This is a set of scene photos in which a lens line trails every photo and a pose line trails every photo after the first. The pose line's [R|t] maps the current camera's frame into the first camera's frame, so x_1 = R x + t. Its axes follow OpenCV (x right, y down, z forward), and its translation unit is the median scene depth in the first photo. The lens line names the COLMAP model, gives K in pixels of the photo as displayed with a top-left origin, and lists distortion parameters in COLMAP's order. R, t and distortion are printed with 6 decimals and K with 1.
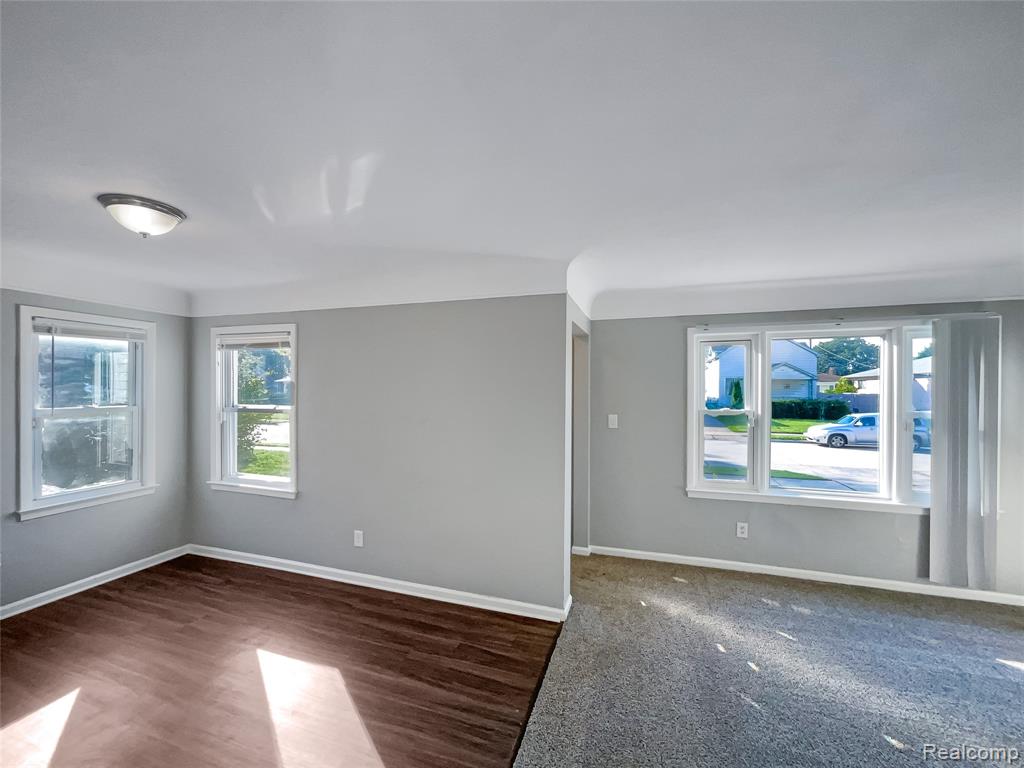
lens RADIAL K [[418.6, 0, 514.6], [0, 418.6, 389.3], [0, 0, 1]] dist [0.002417, 0.000142]
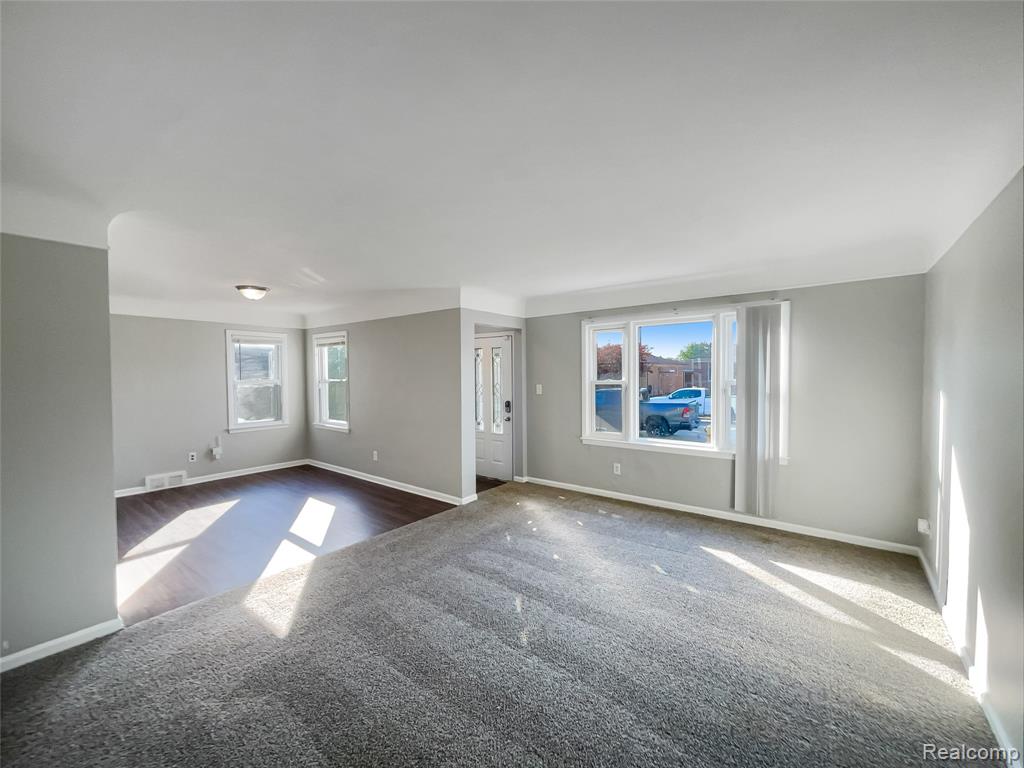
lens RADIAL K [[418.6, 0, 514.7], [0, 418.6, 384.0], [0, 0, 1]] dist [0.002417, 0.000142]
pose [[0.941153, -0.001941, -0.337975, 0.761360], [0.010798, 0.999646, 0.024329, 0.028131], [0.337808, -0.026547, 0.940841, -0.418217]]
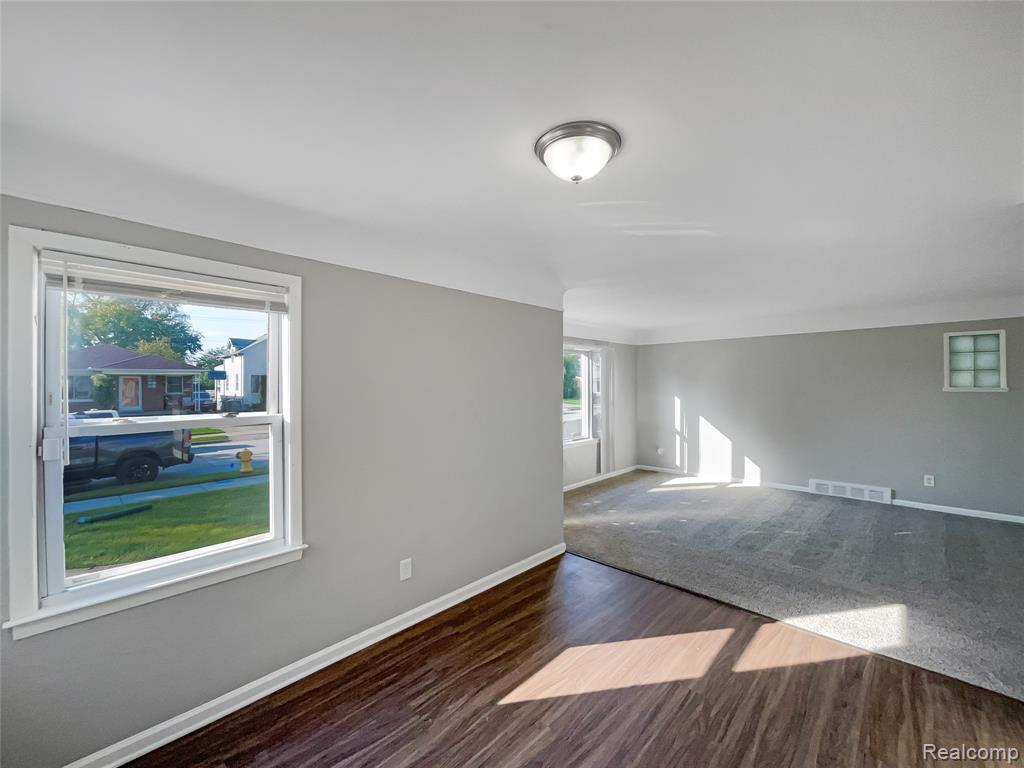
lens RADIAL K [[418.6, 0, 515.0], [0, 418.6, 380.6], [0, 0, 1]] dist [0.002417, 0.000142]
pose [[0.426048, 0.002818, 0.904696, -1.030161], [0.011127, 0.999903, -0.008355, 0.007545], [-0.904632, 0.013626, 0.425976, 0.482043]]
